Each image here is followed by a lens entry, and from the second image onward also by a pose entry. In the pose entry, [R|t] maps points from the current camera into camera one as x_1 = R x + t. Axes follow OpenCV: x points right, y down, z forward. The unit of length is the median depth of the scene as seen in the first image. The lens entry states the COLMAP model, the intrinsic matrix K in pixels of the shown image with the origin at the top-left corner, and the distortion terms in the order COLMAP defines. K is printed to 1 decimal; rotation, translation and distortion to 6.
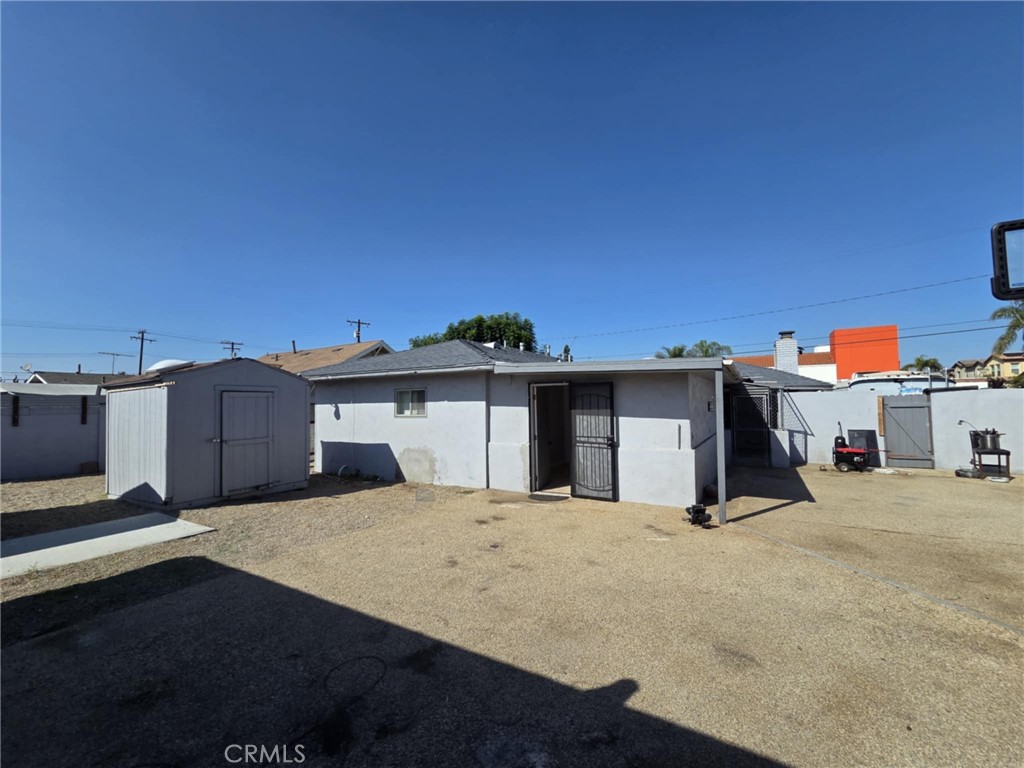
lens RADIAL K [[413.8, 0, 511.6], [0, 413.8, 384.8], [0, 0, 1]] dist [0.001585, -0.000346]
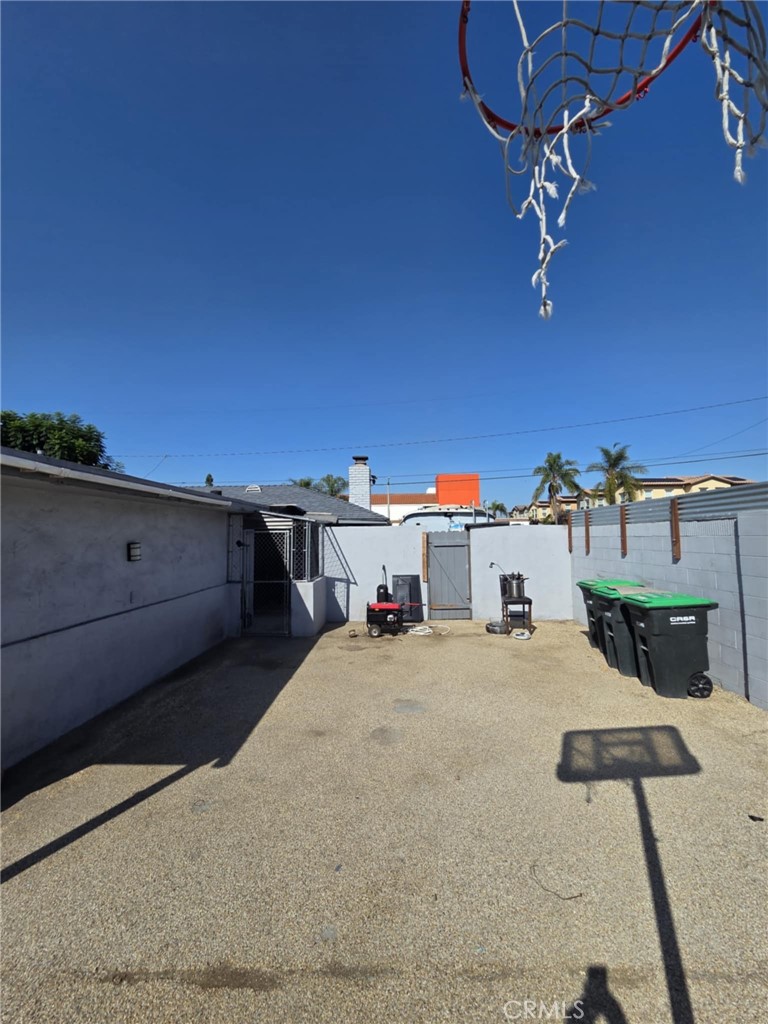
lens RADIAL K [[413.8, 0, 385.1], [0, 413.8, 512.5], [0, 0, 1]] dist [0.001585, -0.000346]
pose [[0.870401, 0.027525, 0.491574, 0.413161], [-0.019319, 0.999576, -0.021762, 0.007166], [-0.491964, 0.009445, 0.870564, 0.325689]]
